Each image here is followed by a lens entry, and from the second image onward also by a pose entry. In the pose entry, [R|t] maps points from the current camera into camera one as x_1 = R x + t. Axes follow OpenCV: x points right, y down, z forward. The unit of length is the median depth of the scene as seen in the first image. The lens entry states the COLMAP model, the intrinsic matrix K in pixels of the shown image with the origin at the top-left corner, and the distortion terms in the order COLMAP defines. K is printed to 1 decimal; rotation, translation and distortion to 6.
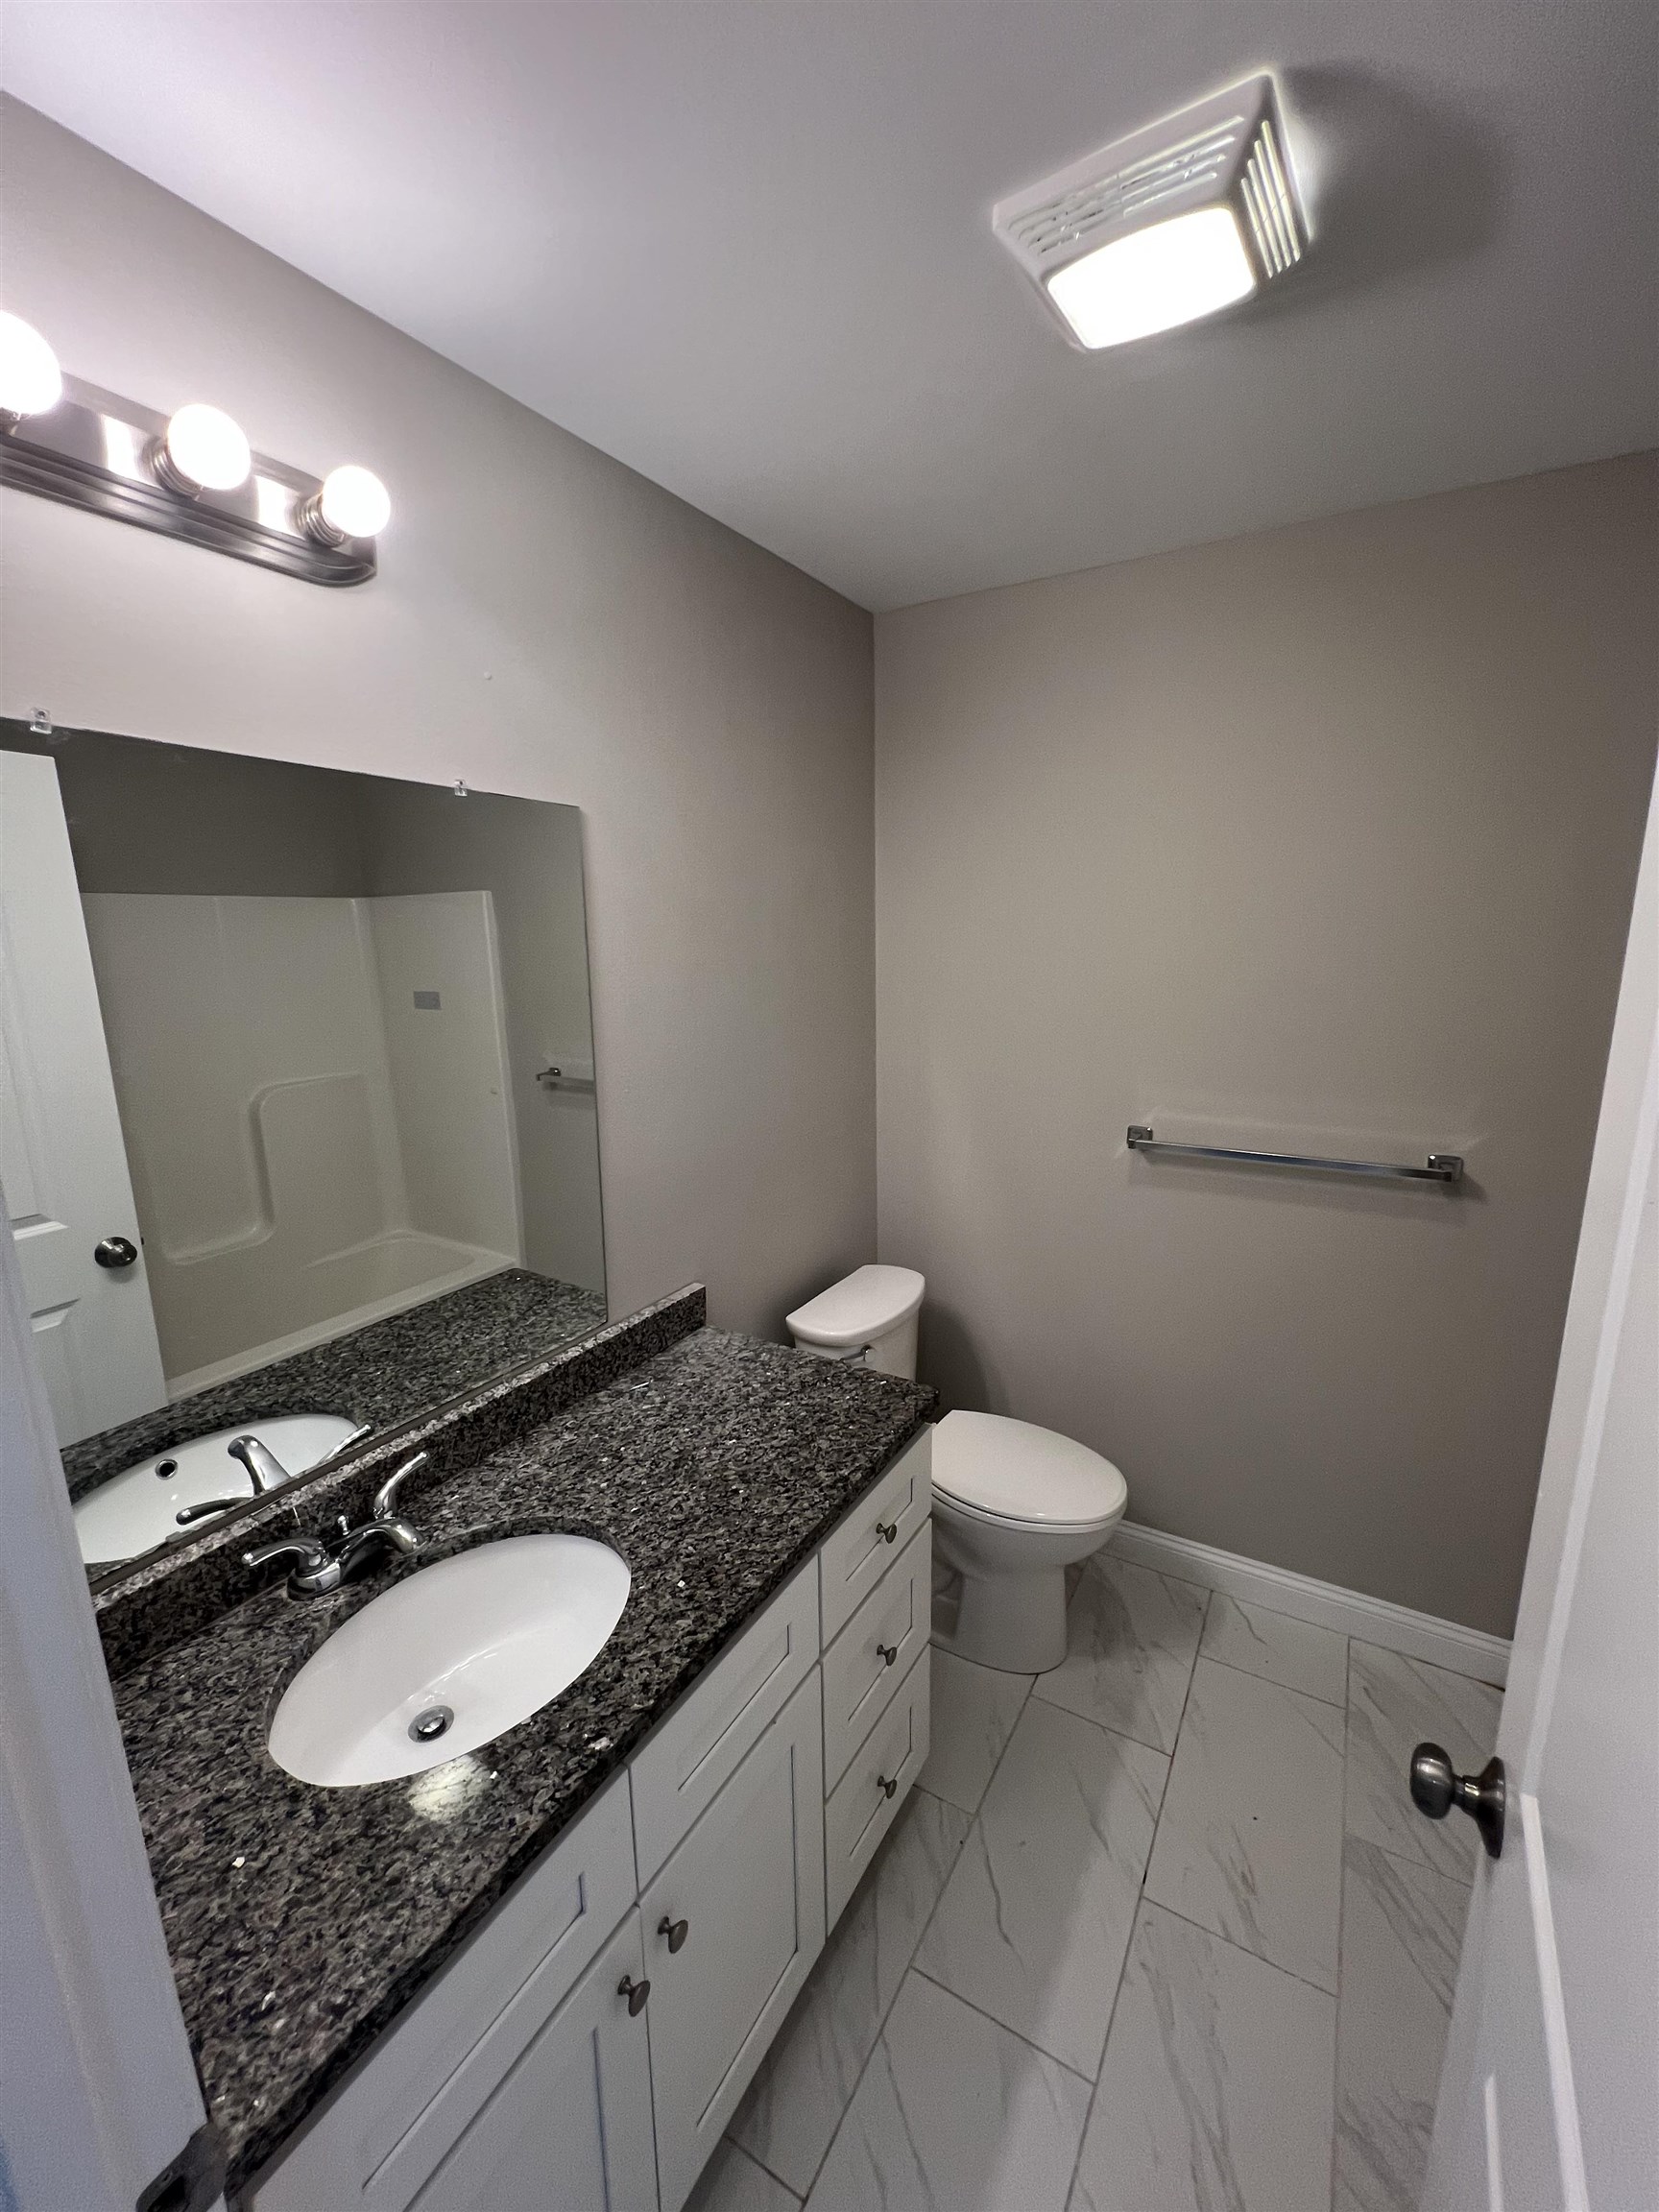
lens RADIAL K [[881.8, 0, 829.5], [0, 881.8, 1106.0], [0, 0, 1]] dist [-0.016199, 0.000060]
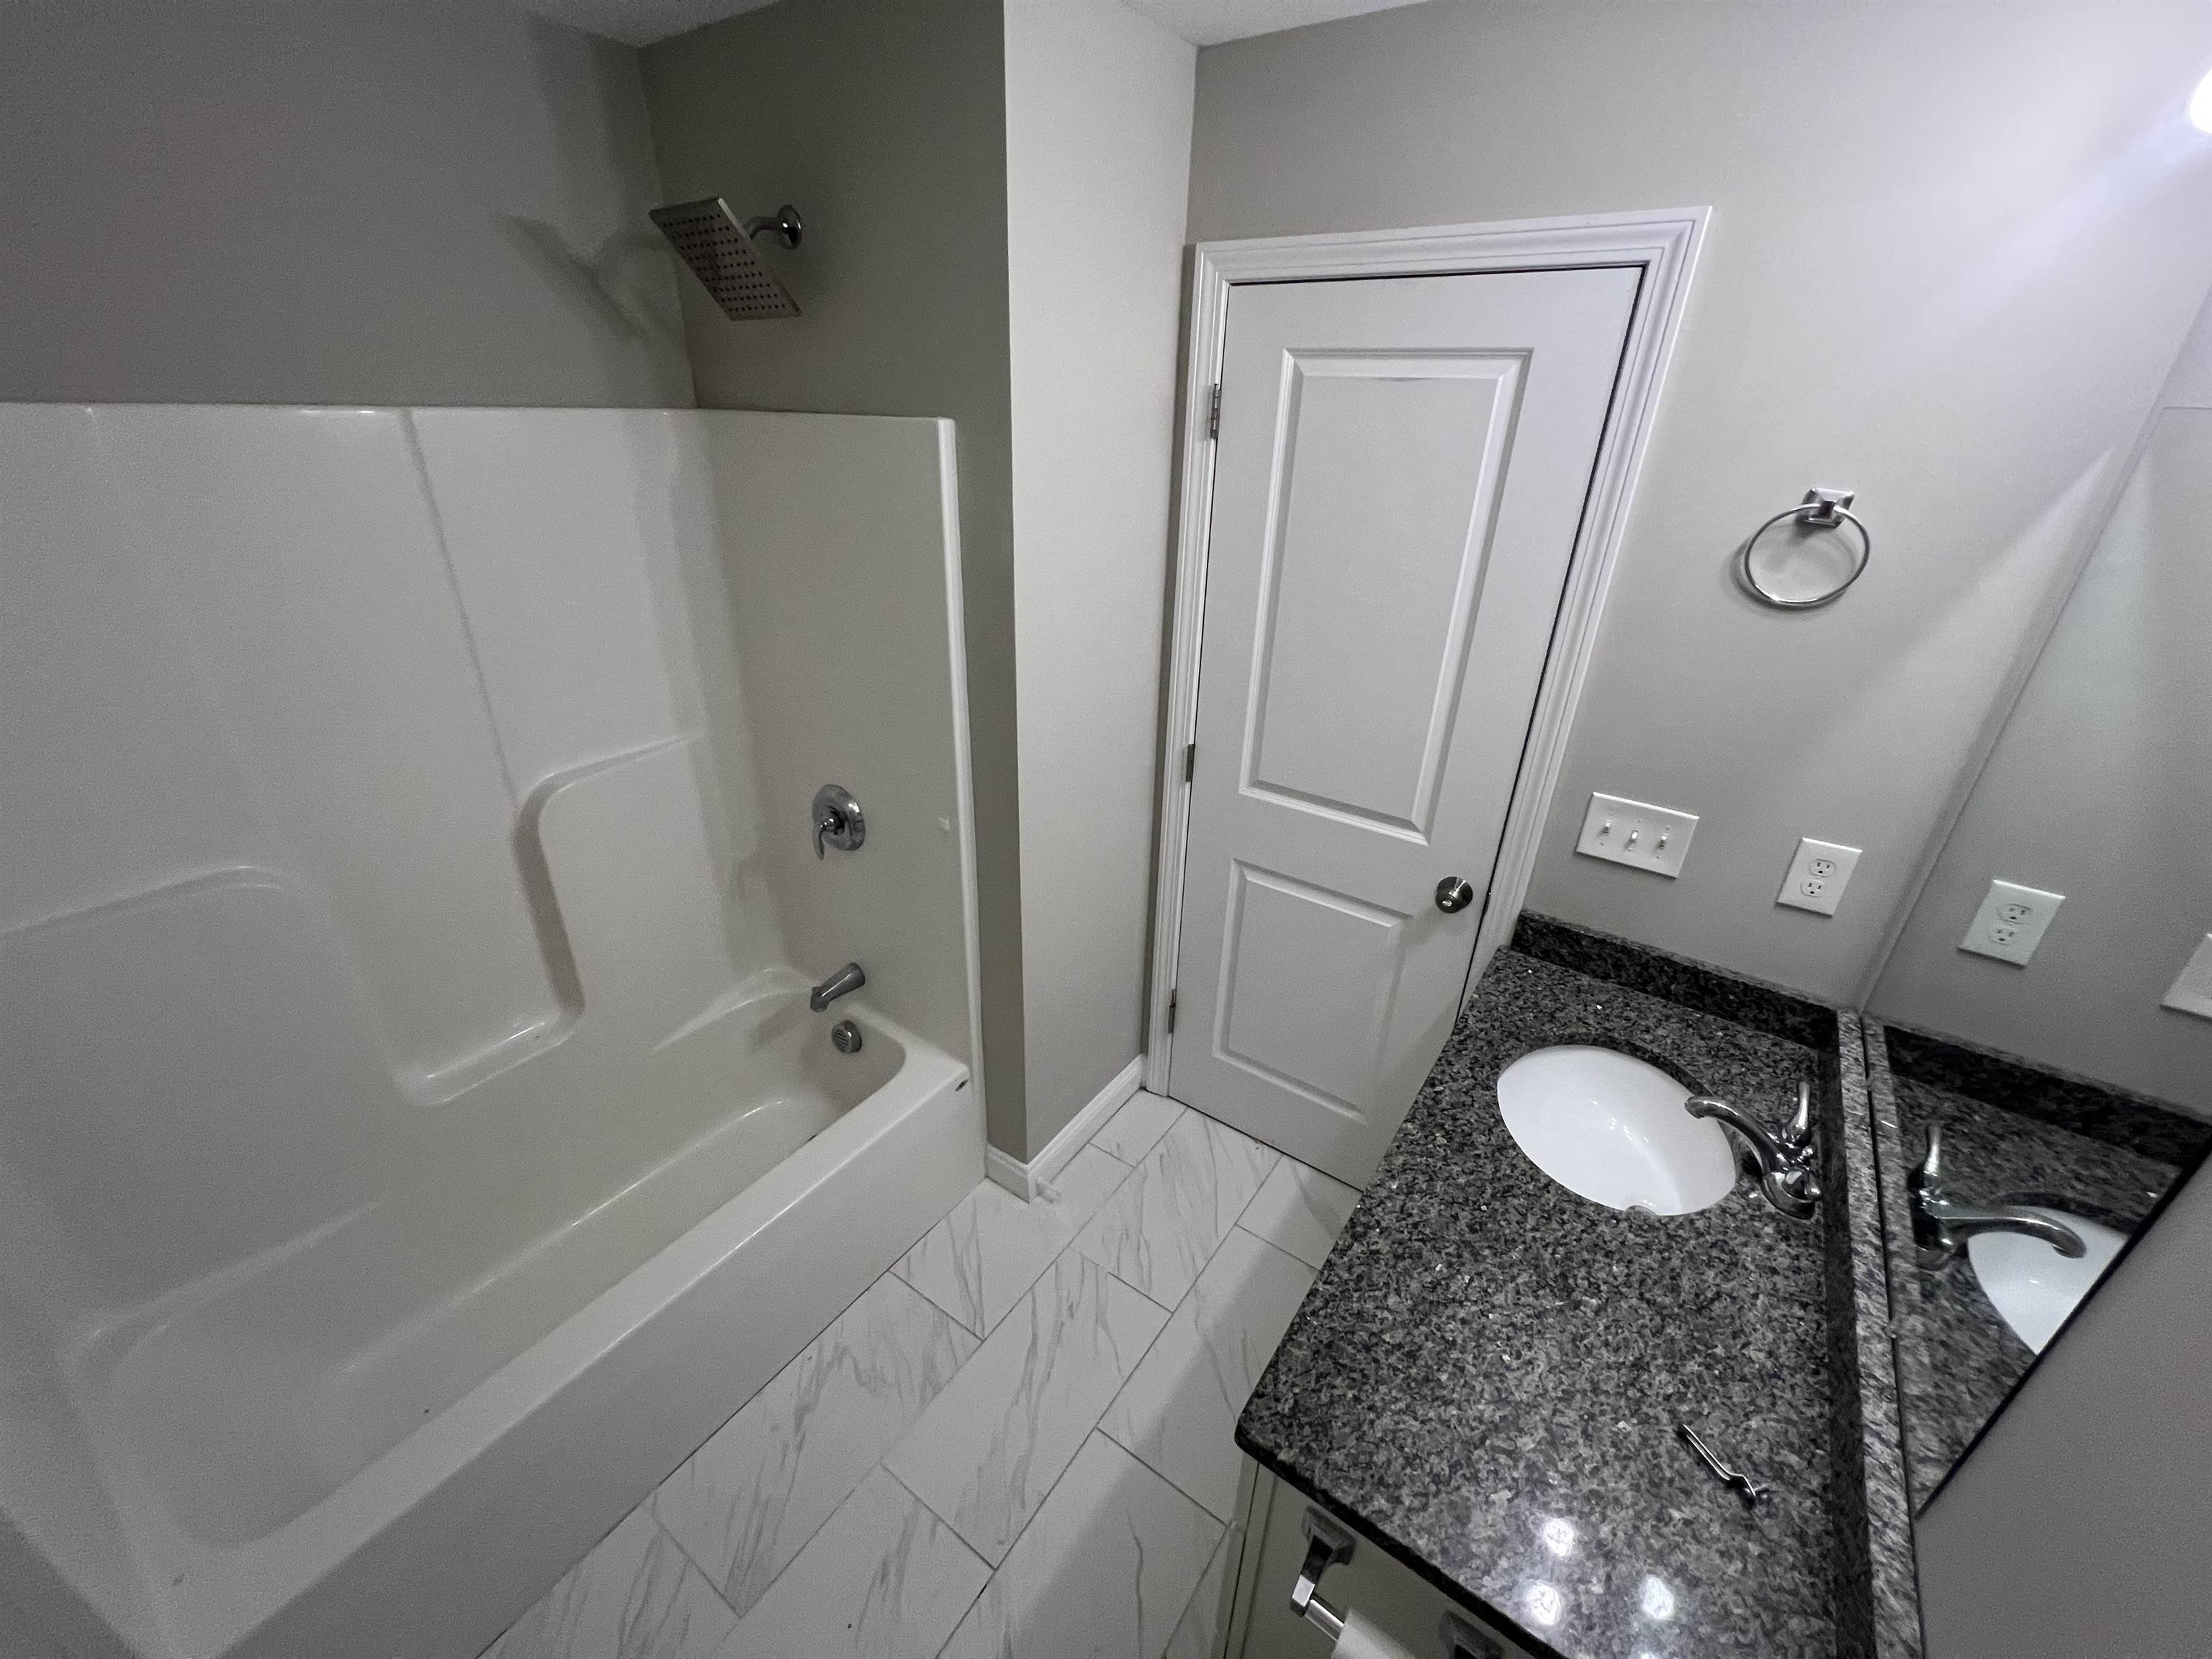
lens RADIAL K [[881.8, 0, 1106.0], [0, 881.8, 829.5], [0, 0, 1]] dist [-0.016199, 0.000060]
pose [[-0.997599, -0.032136, 0.061355, 0.204554], [0.011761, 0.794378, 0.607310, -0.401142], [-0.068256, 0.606573, -0.792092, 1.314332]]
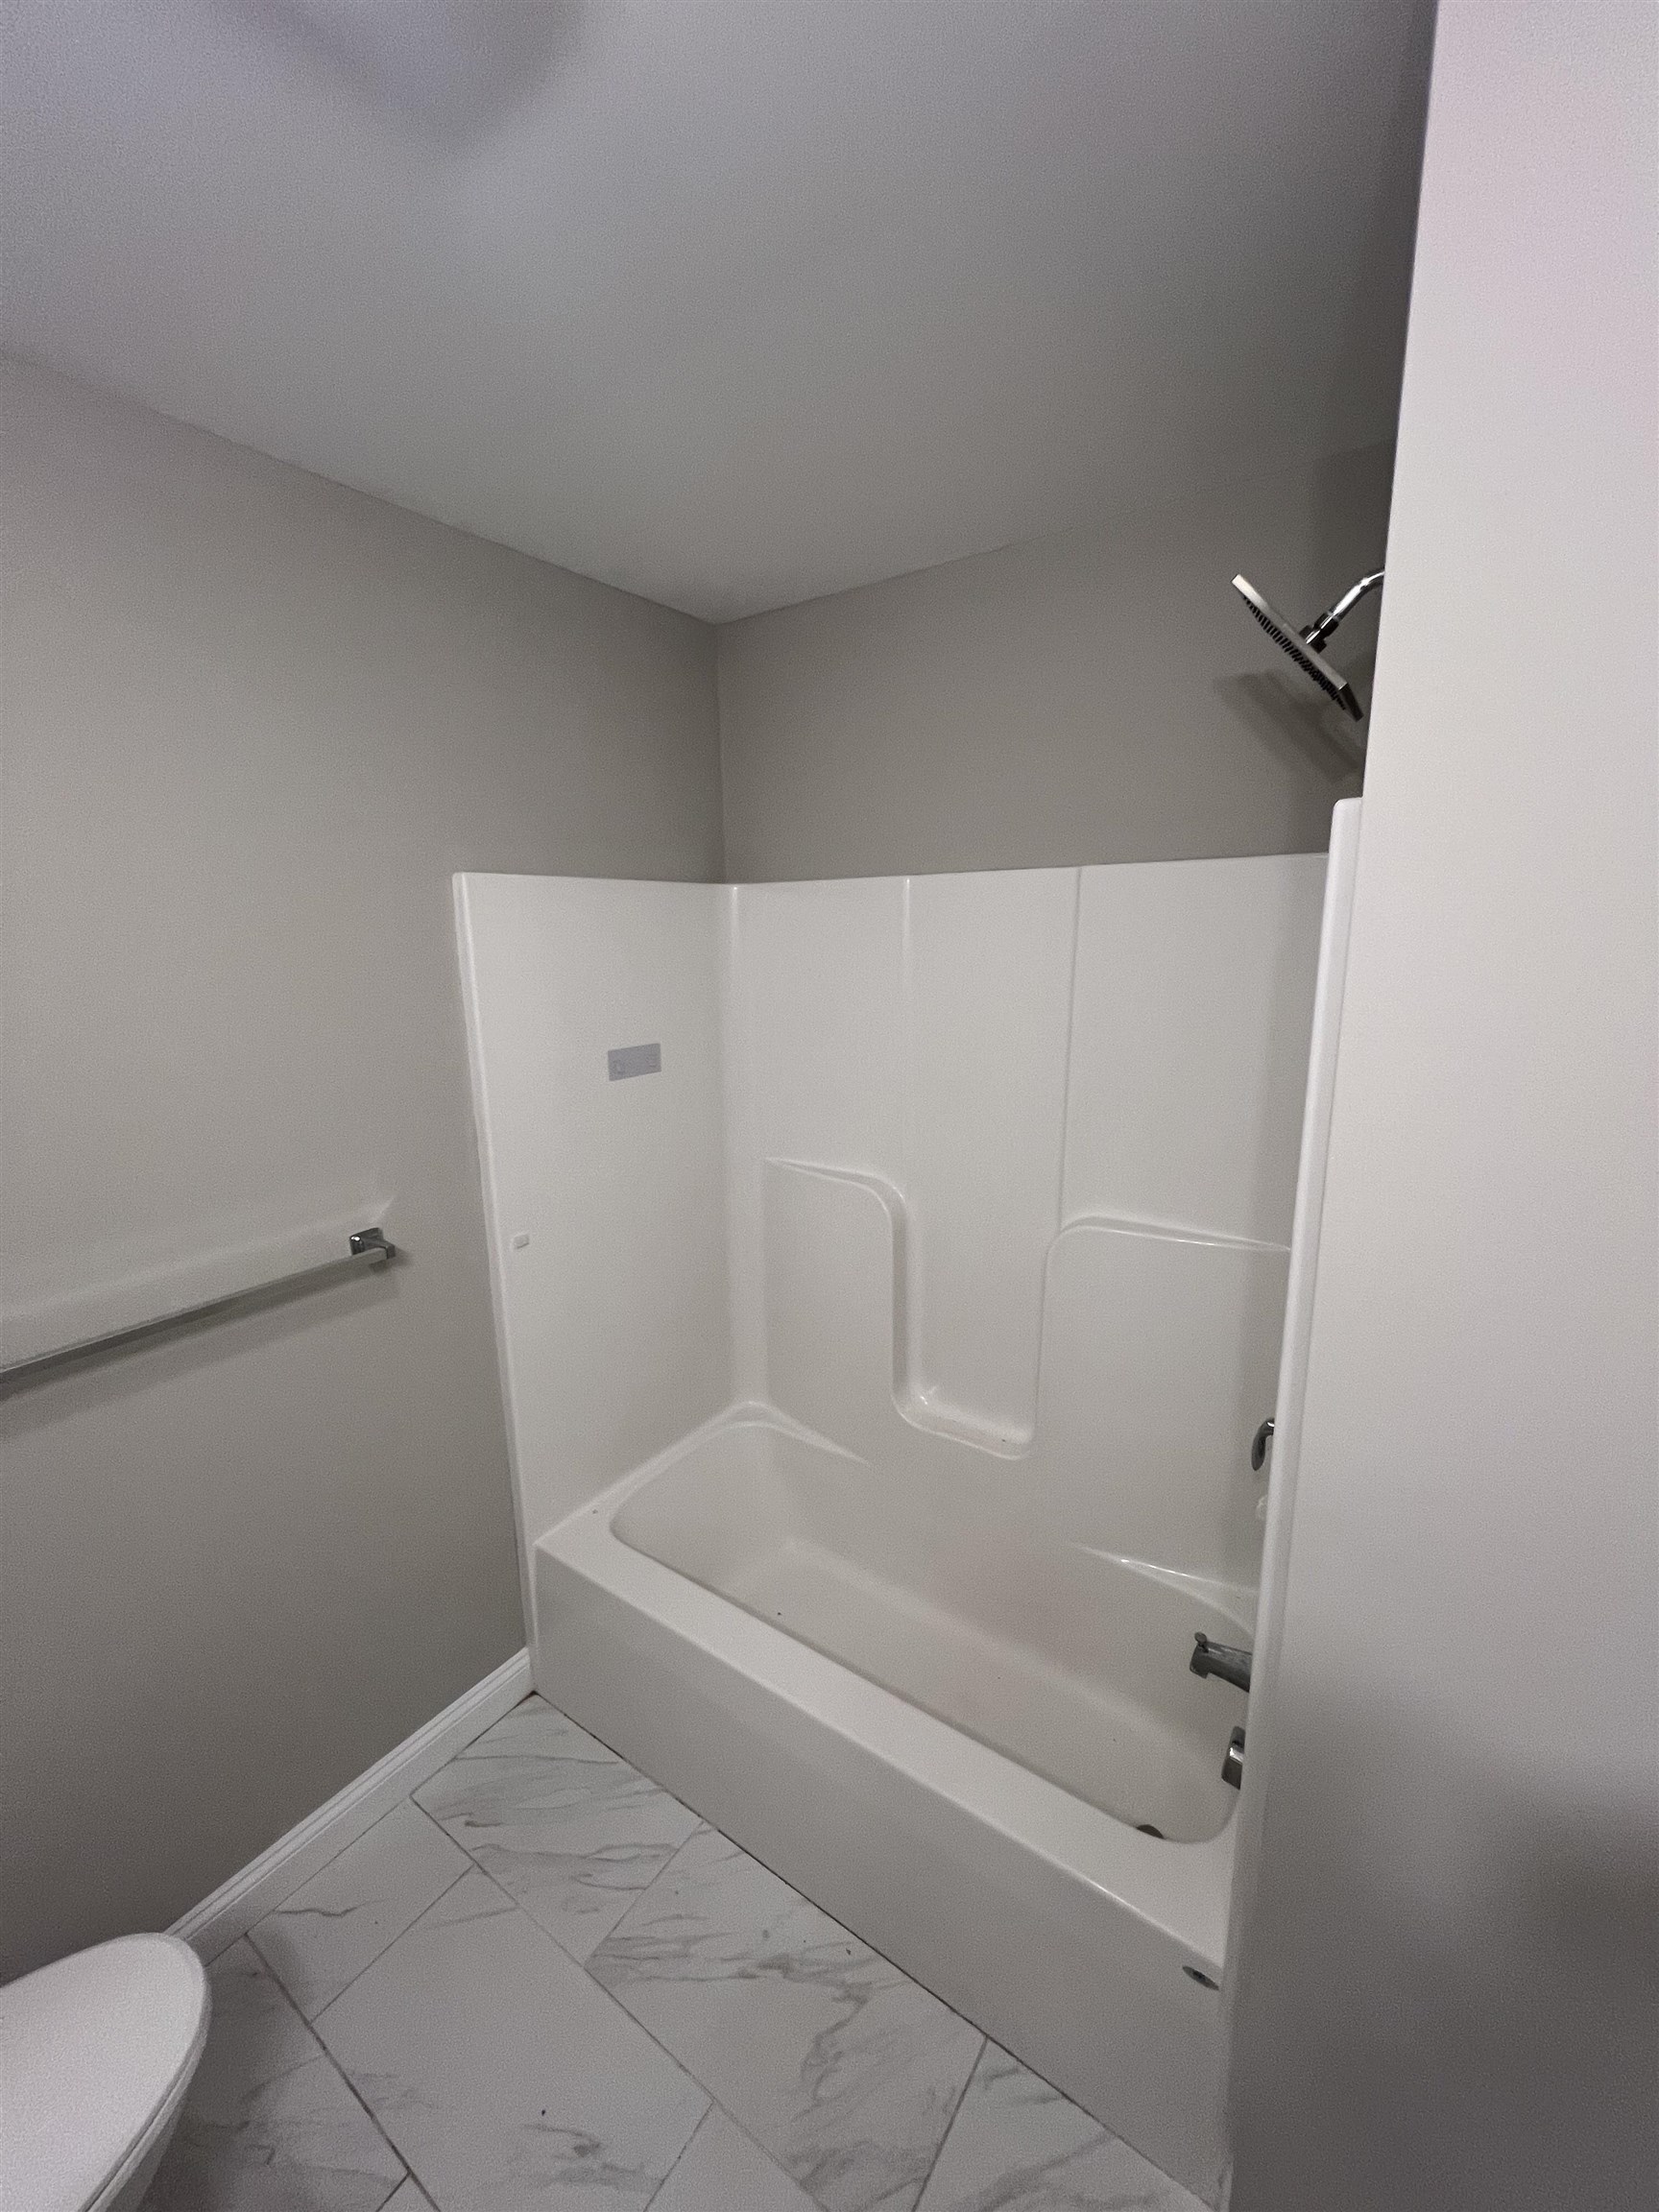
lens RADIAL K [[881.8, 0, 829.5], [0, 881.8, 1106.0], [0, 0, 1]] dist [-0.016199, 0.000060]
pose [[0.065291, -0.183486, 0.980852, -0.123818], [0.204309, 0.964583, 0.166842, -0.140073], [-0.976727, 0.189504, 0.100466, 0.531390]]
